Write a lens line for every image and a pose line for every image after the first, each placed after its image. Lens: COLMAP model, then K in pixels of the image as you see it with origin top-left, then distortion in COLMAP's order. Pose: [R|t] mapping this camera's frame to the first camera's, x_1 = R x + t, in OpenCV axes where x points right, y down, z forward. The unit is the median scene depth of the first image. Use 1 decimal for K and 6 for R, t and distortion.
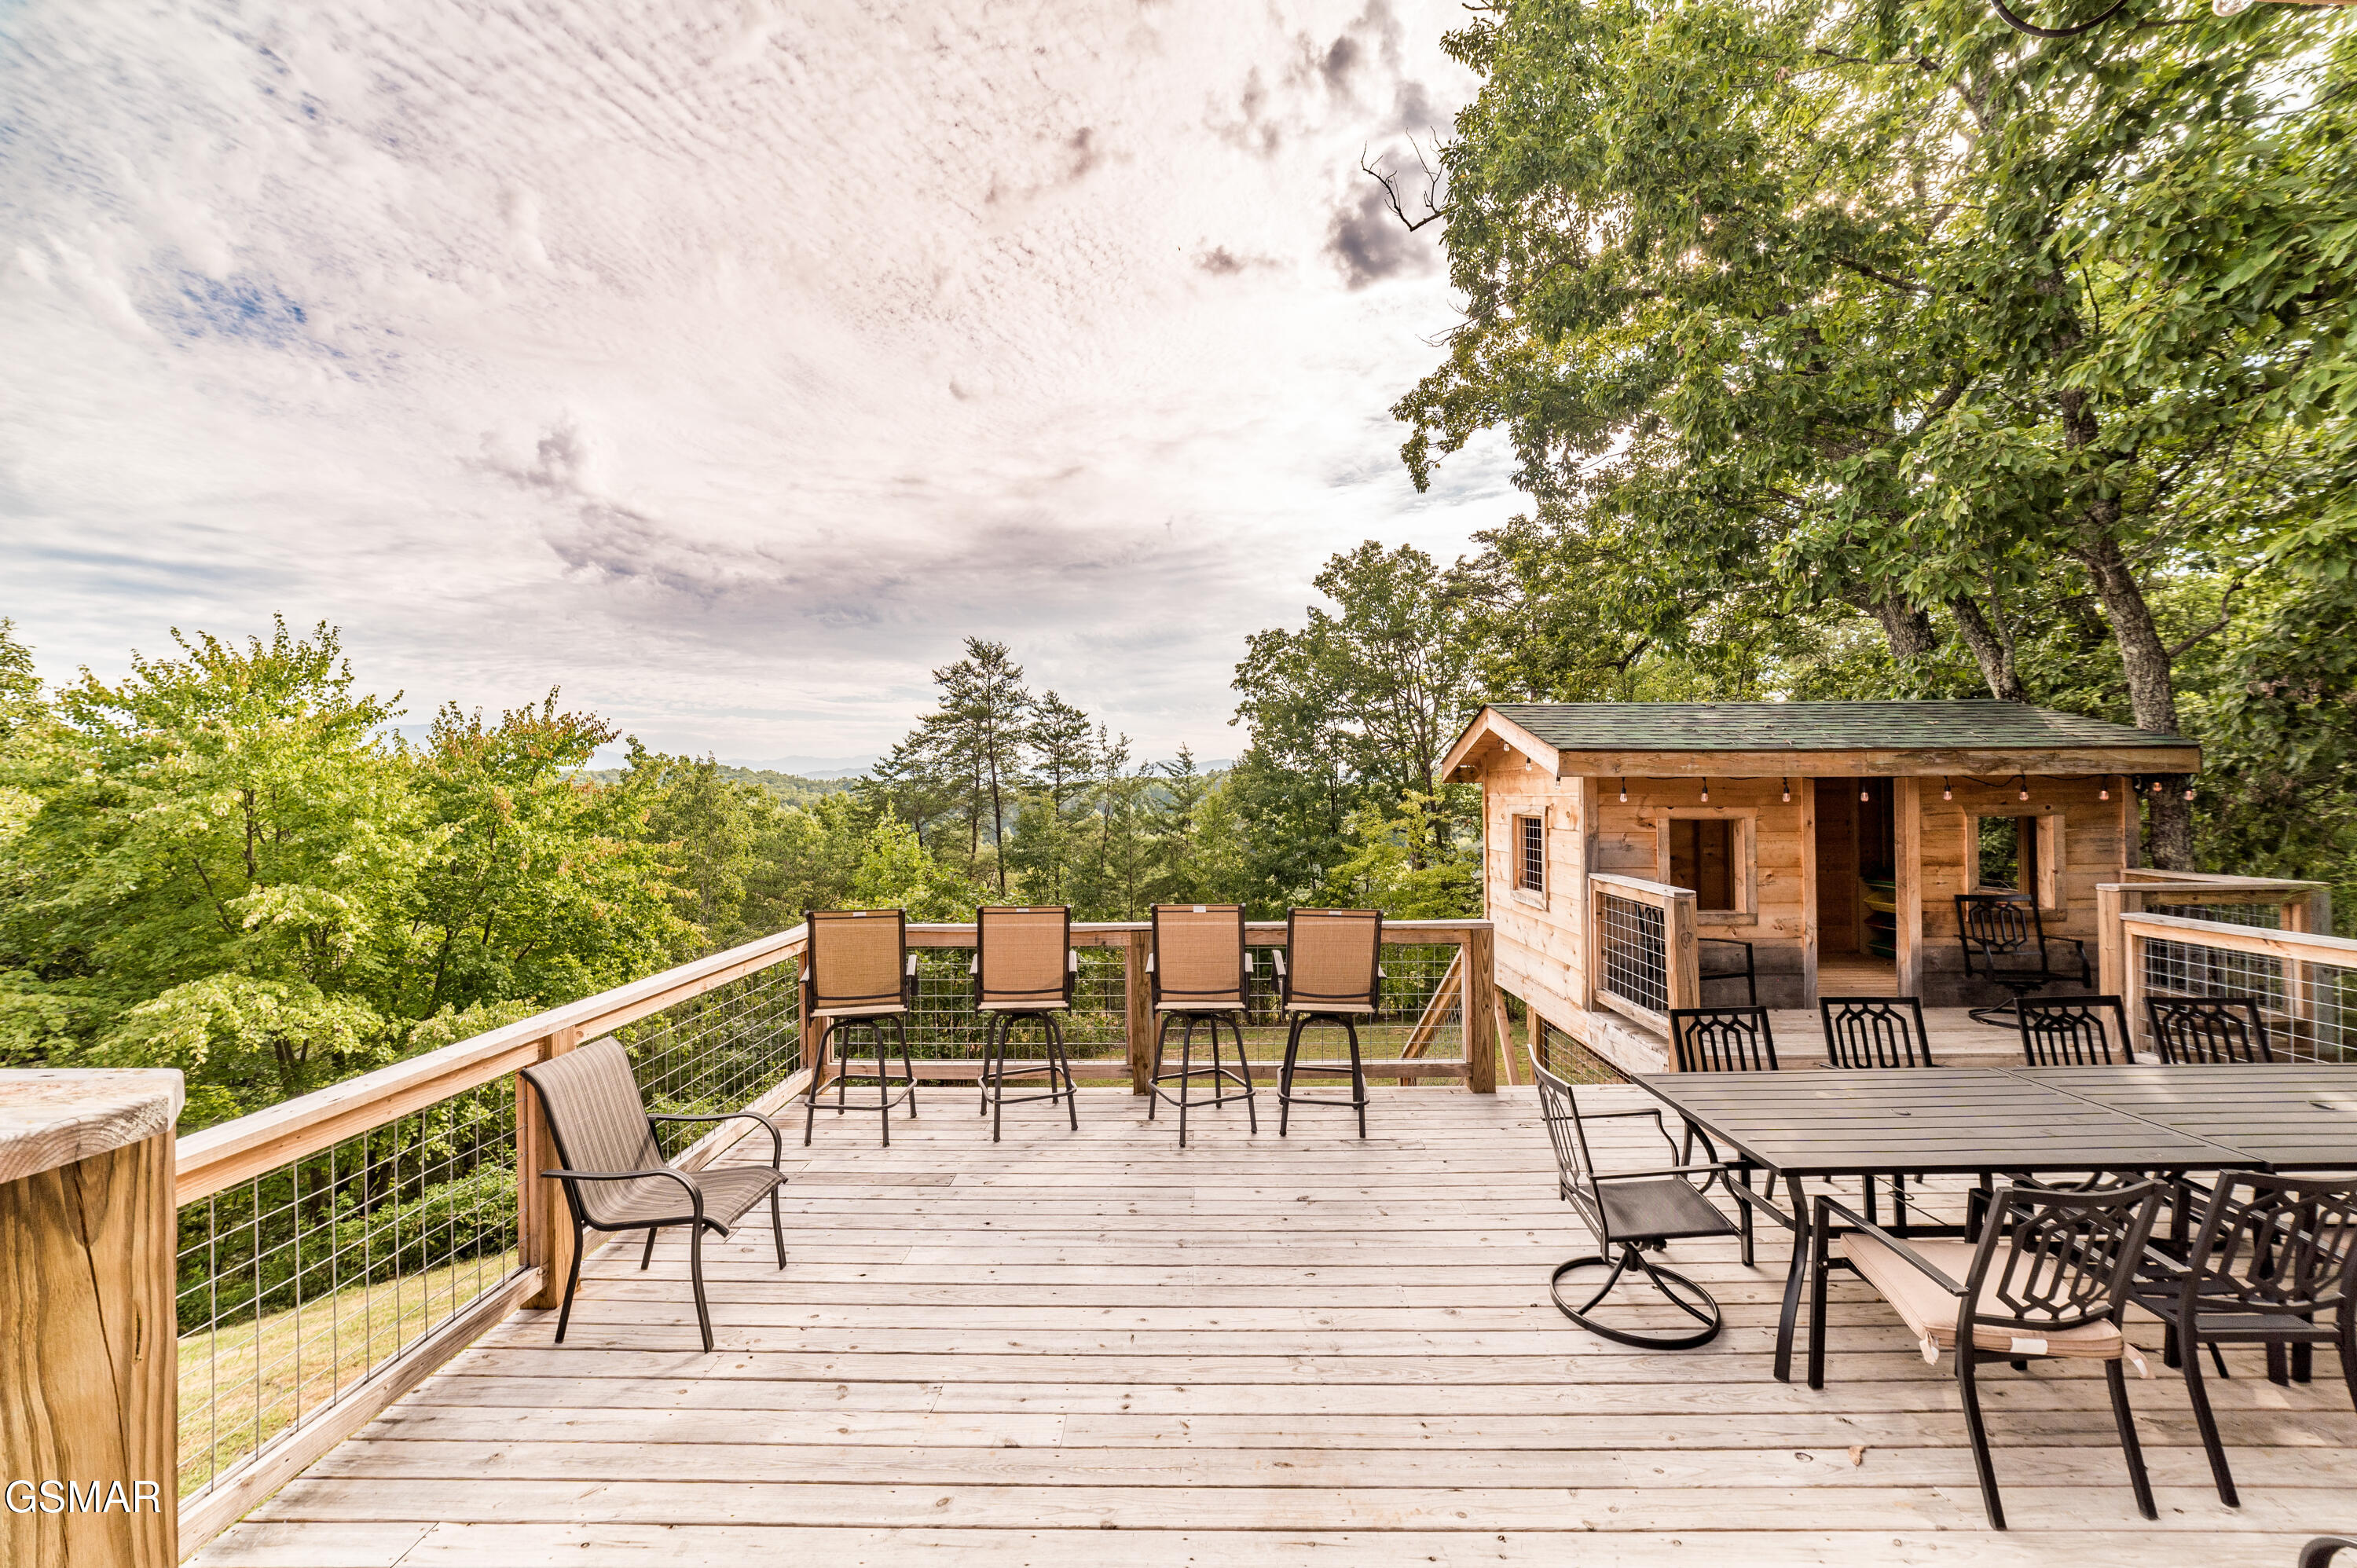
lens RADIAL K [[913.2, 0, 1178.5], [0, 913.2, 784.0], [0, 0, 1]] dist [-0.001482, 0.000071]
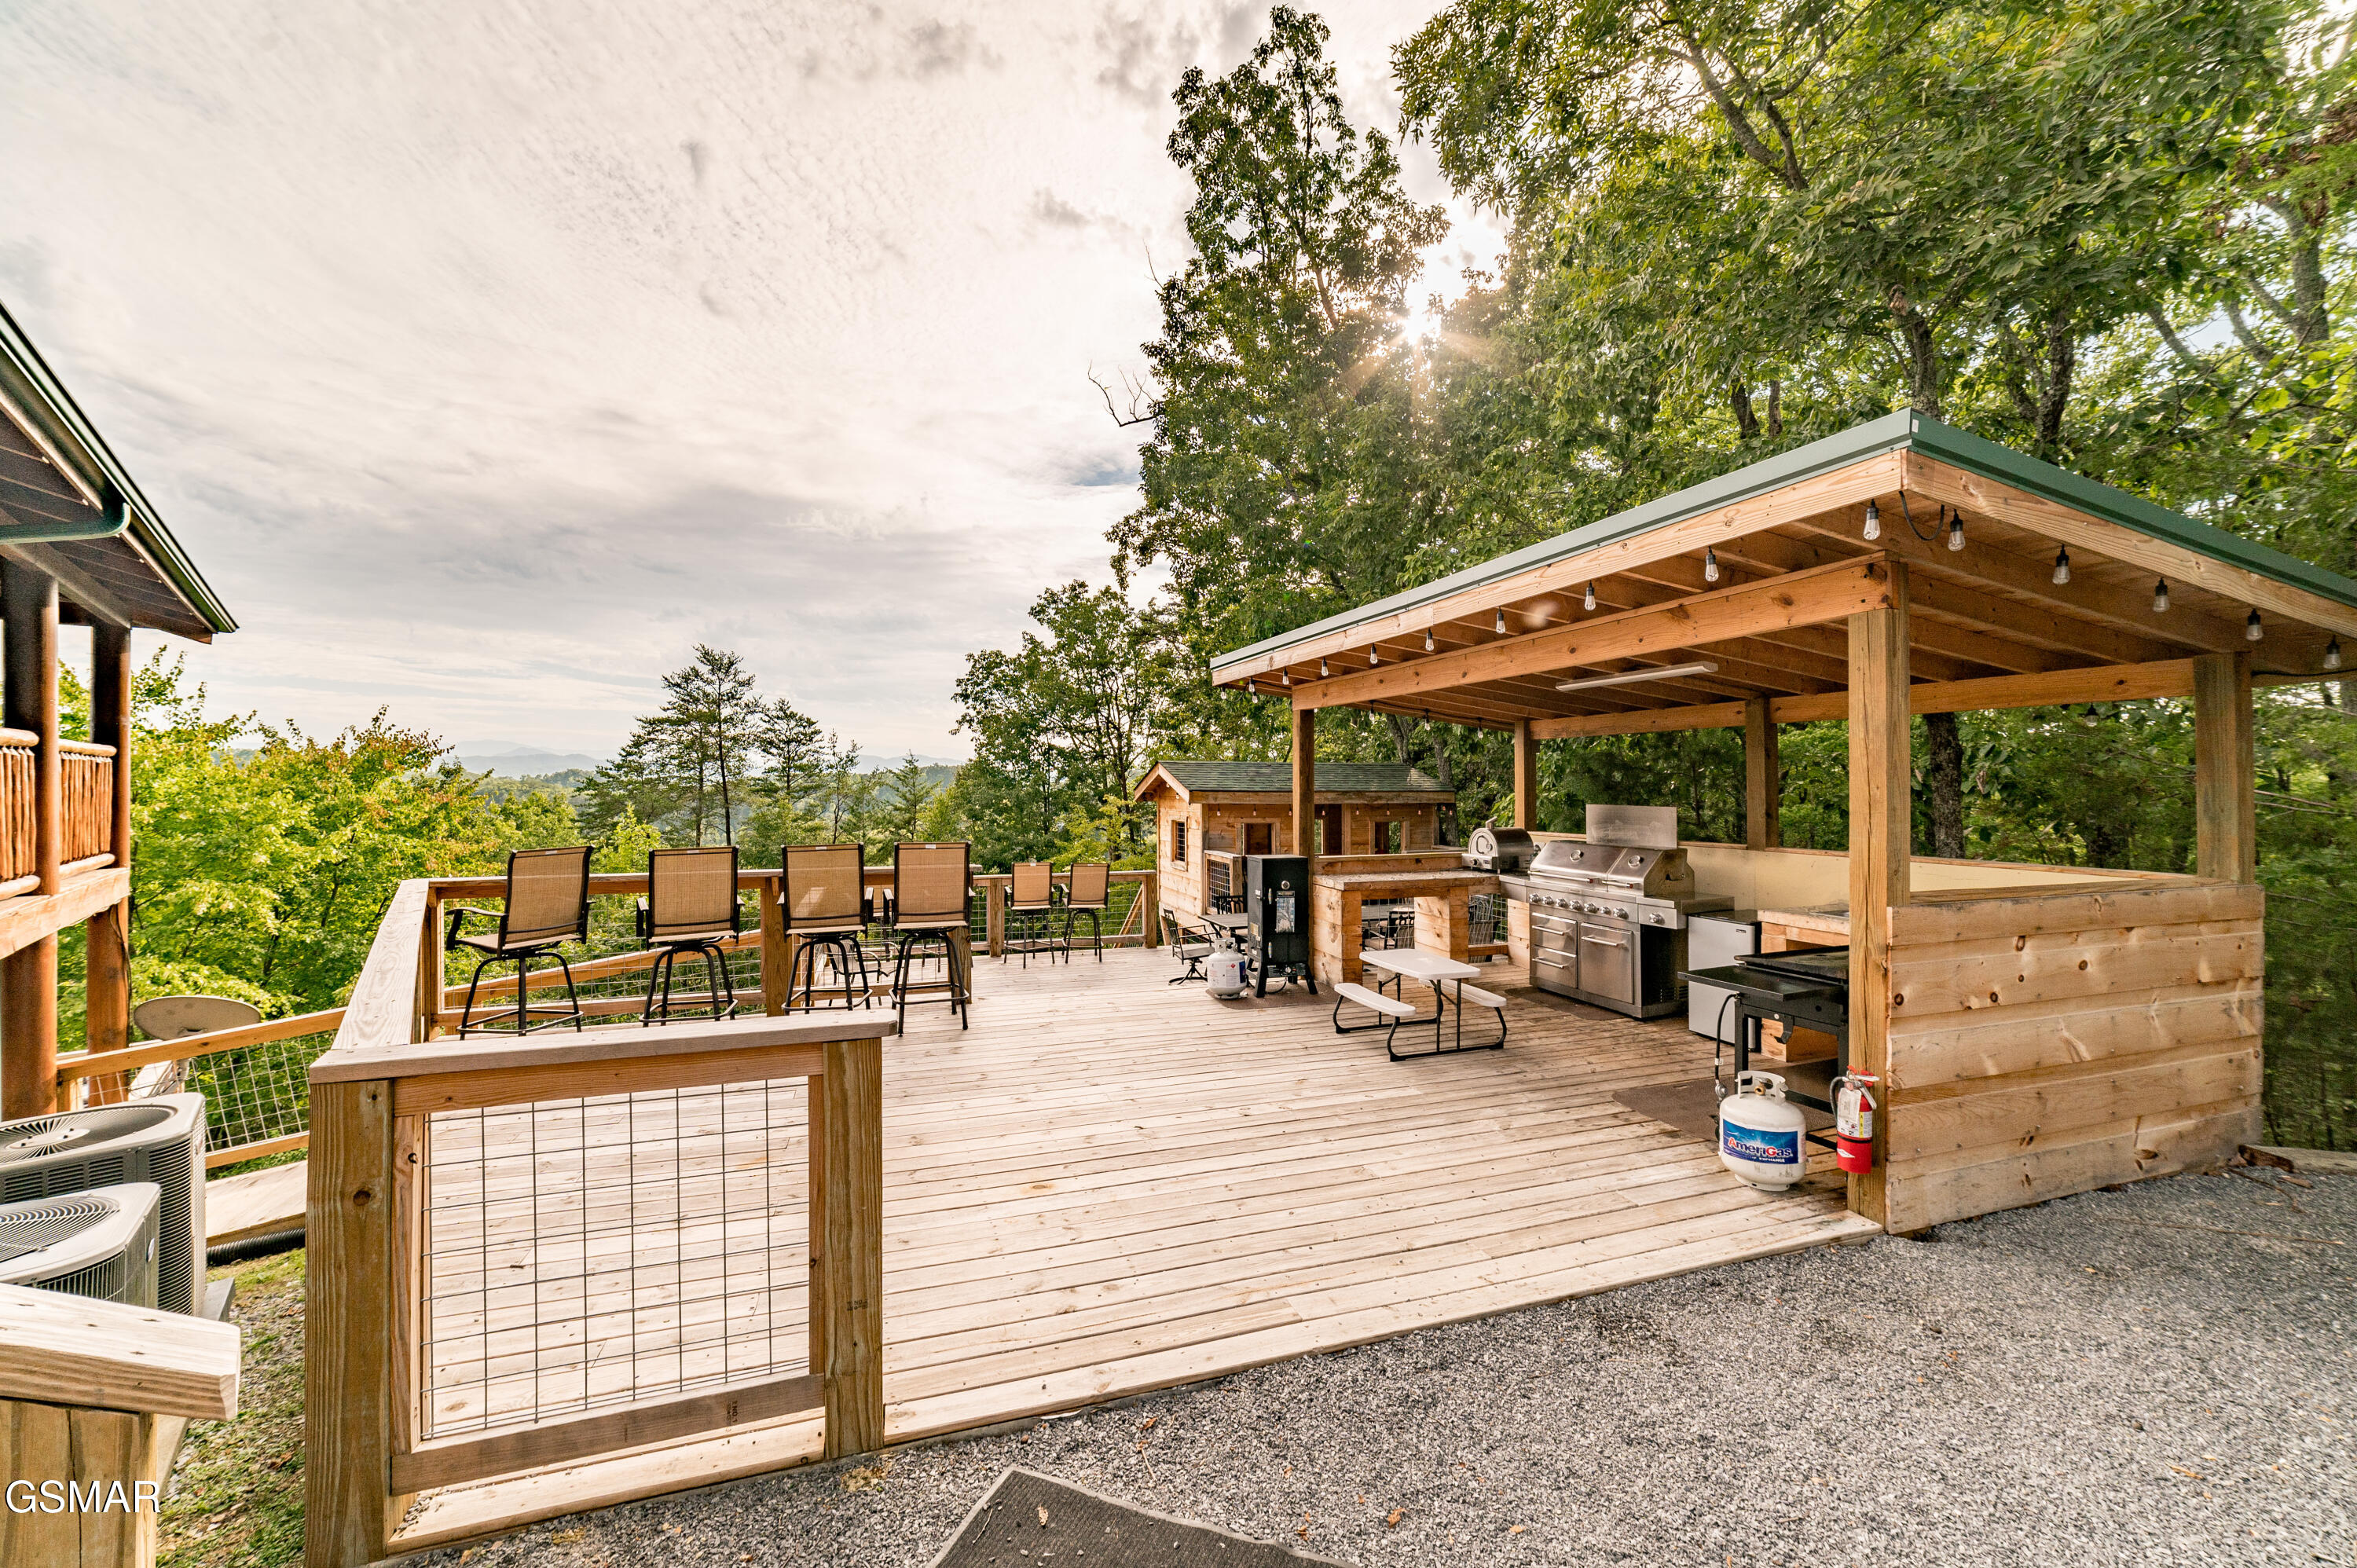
lens RADIAL K [[913.2, 0, 1178.5], [0, 913.2, 784.0], [0, 0, 1]] dist [-0.001482, 0.000071]
pose [[0.946291, 0.010822, 0.323134, -0.046828], [-0.011625, 0.999932, 0.000555, -0.009034], [-0.323106, -0.004282, 0.946353, -0.161310]]
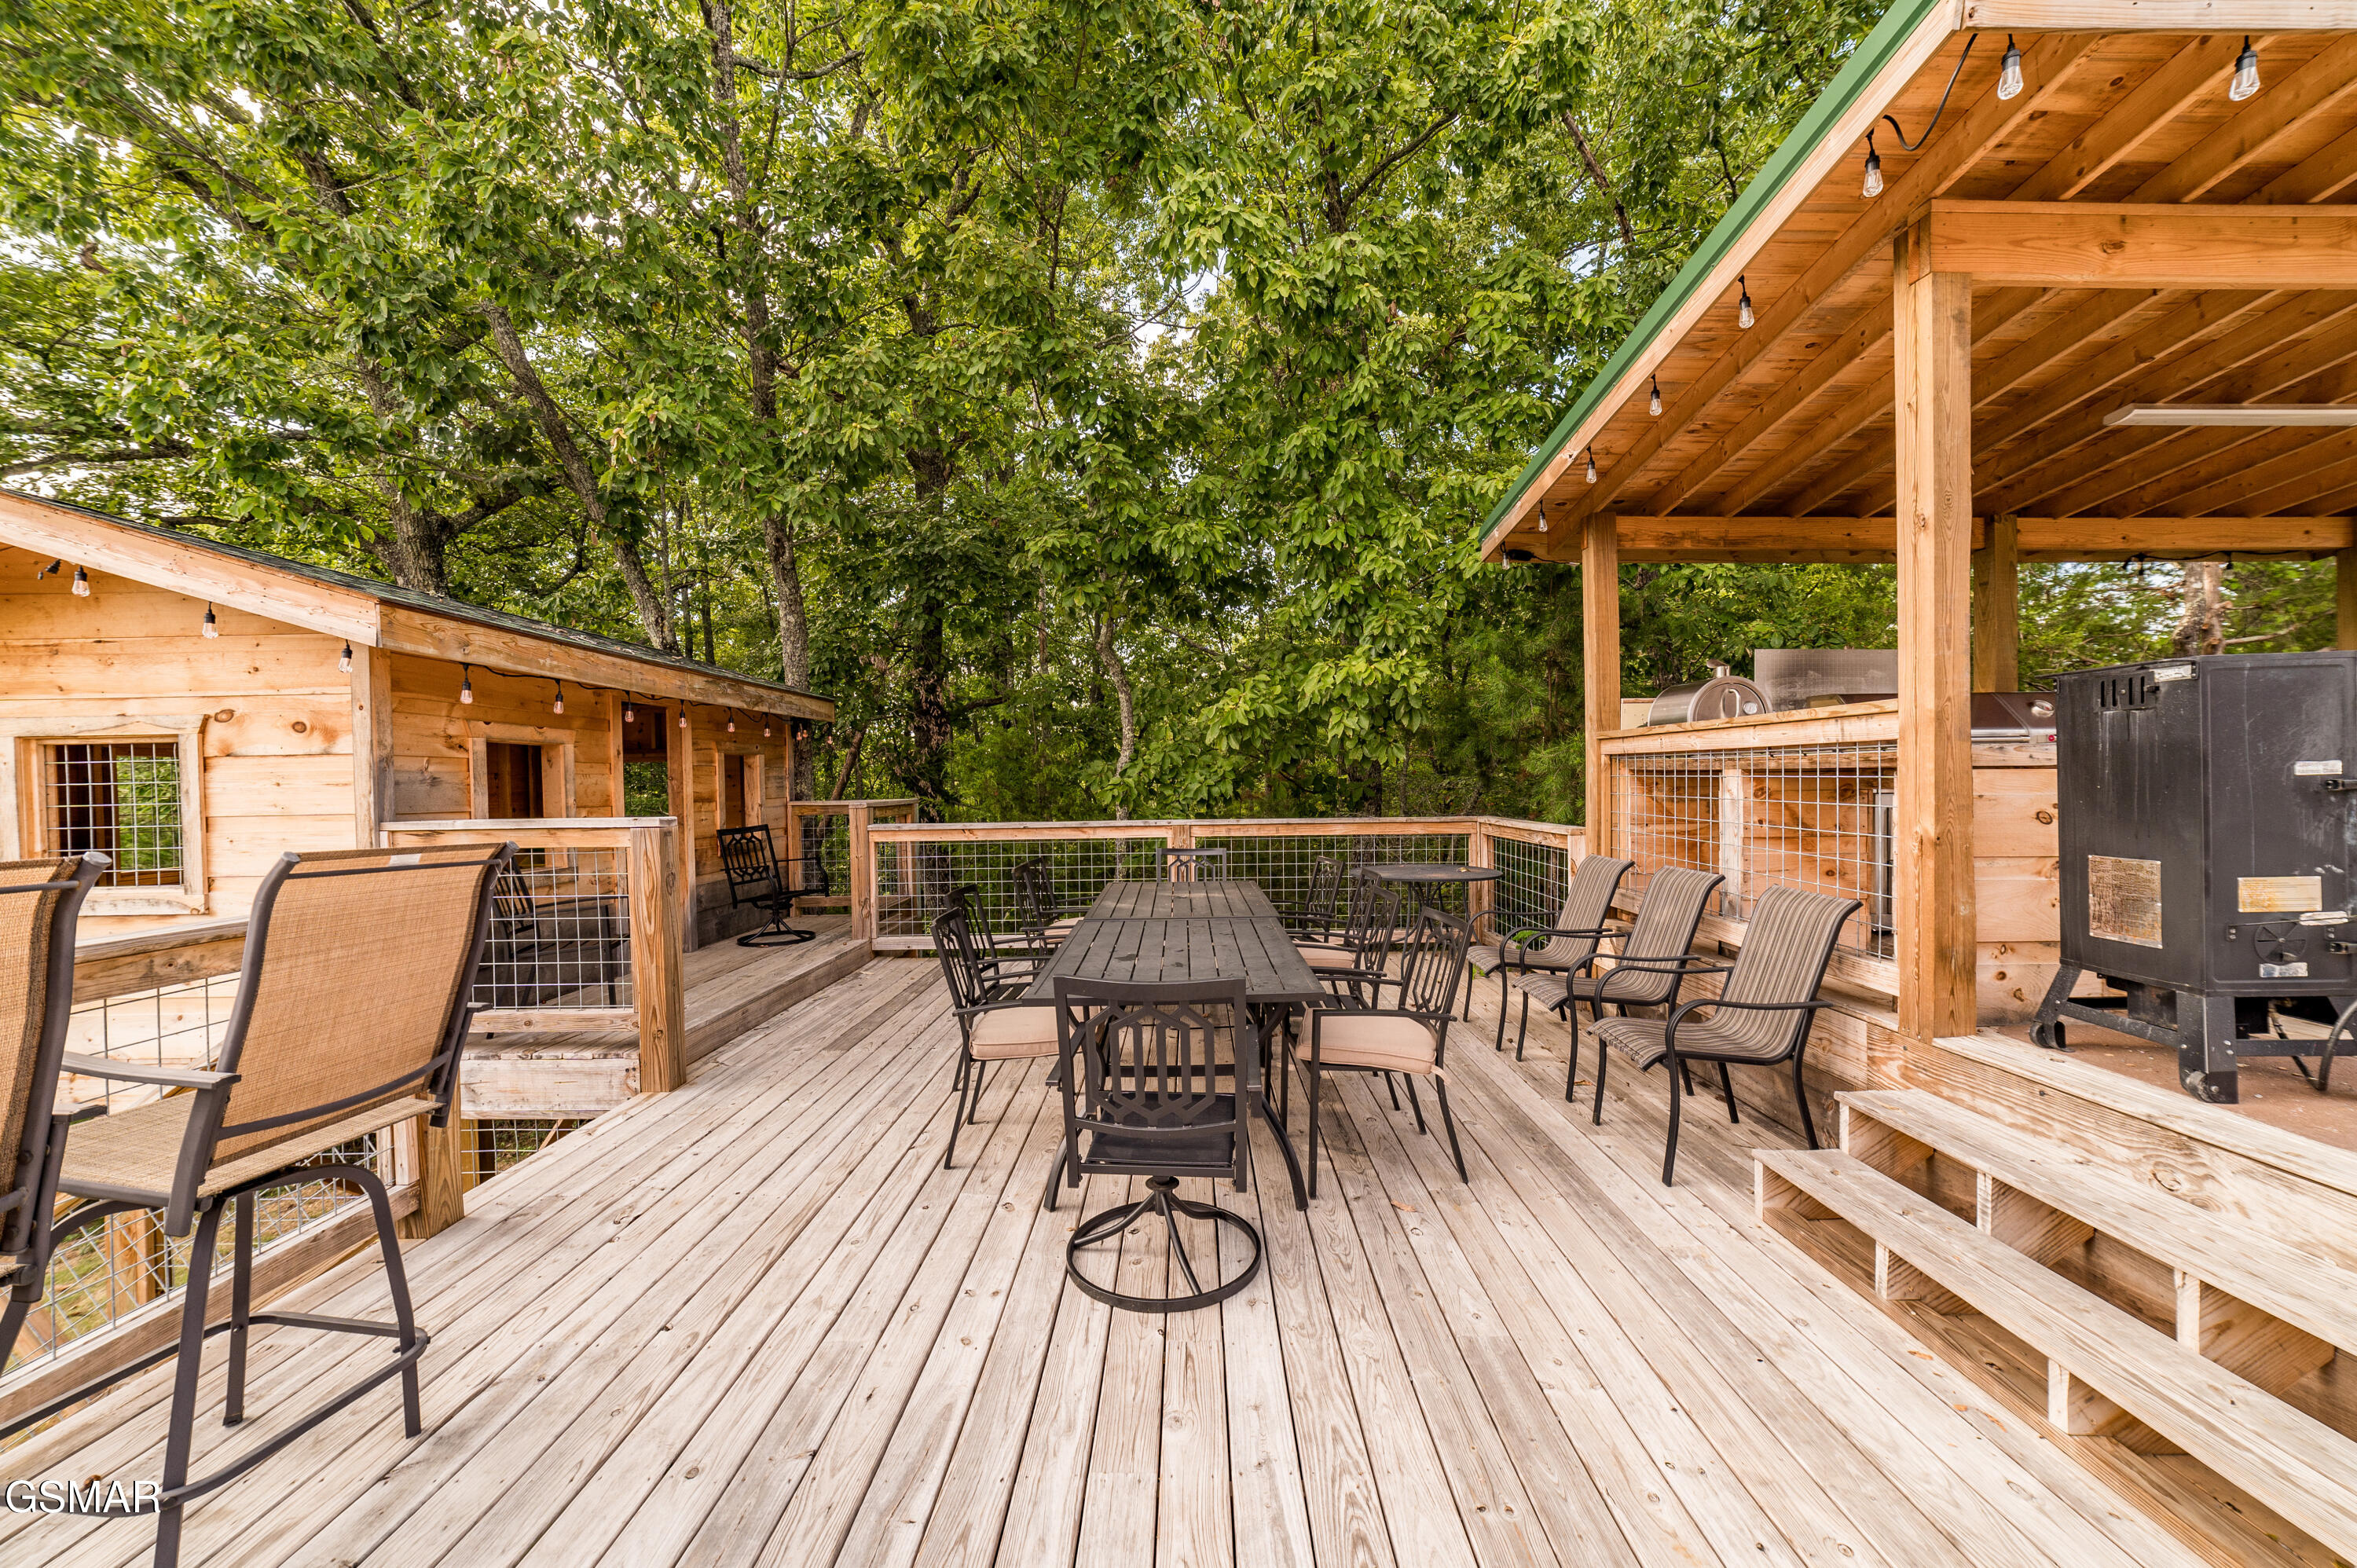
lens RADIAL K [[913.2, 0, 1178.5], [0, 913.2, 784.0], [0, 0, 1]] dist [-0.001482, 0.000071]
pose [[-0.011634, 0.008237, 0.999898, -0.026412], [0.010865, 0.999908, -0.008111, 0.014753], [-0.999873, 0.010770, -0.011723, 0.087650]]
